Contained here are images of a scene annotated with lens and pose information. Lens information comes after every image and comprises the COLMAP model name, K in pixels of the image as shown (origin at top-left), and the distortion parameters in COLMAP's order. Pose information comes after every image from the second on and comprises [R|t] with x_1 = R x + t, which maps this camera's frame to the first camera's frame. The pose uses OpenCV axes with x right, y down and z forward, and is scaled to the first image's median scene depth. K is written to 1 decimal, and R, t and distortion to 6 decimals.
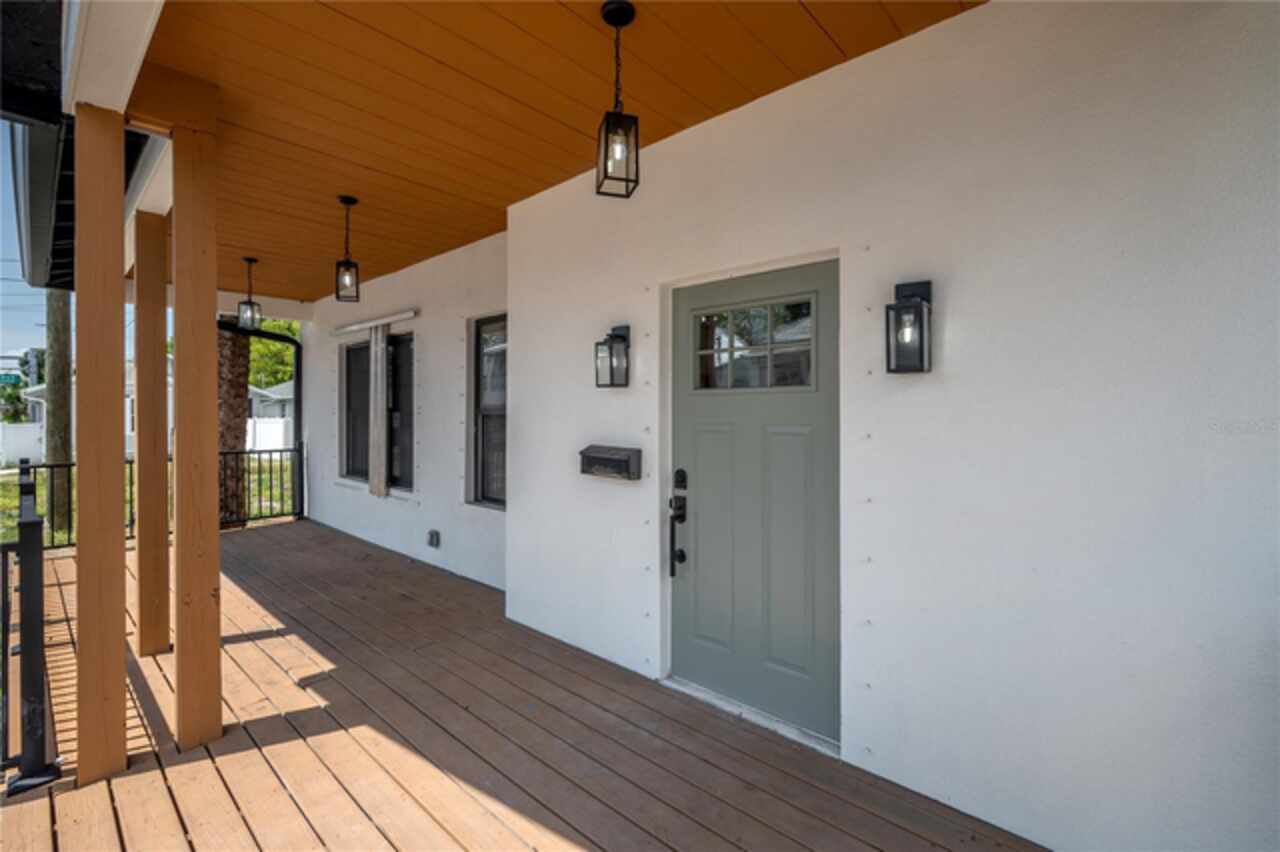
lens RADIAL K [[558.6, 0, 641.6], [0, 558.6, 417.1], [0, 0, 1]] dist [0.002854, 0.000243]
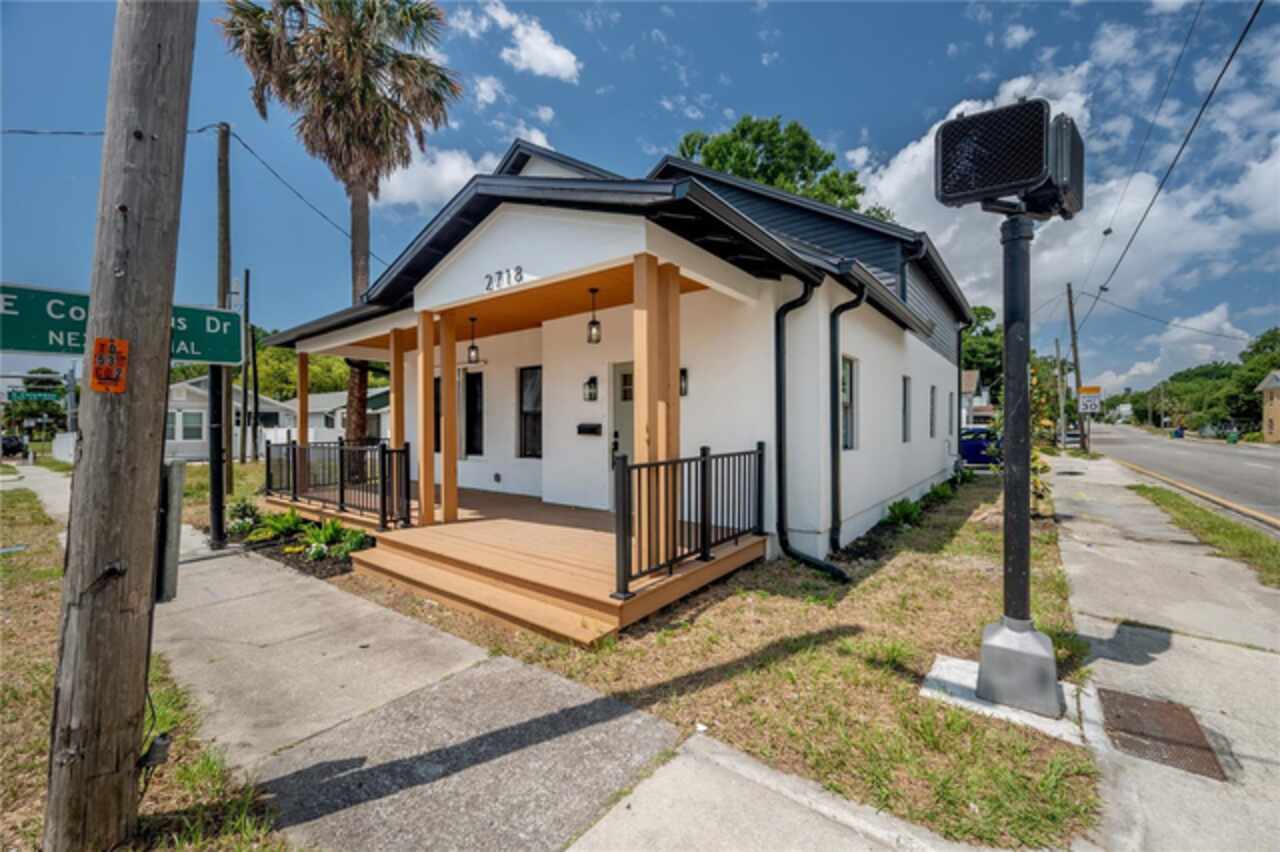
lens RADIAL K [[510.9, 0, 636.4], [0, 510.9, 427.0], [0, 0, 1]] dist [-0.000801, -0.000547]
pose [[0.998295, -0.002757, 0.058313, 0.022053], [0.003210, 0.999966, -0.007660, 0.086667], [-0.058290, 0.007834, 0.998269, -1.338717]]
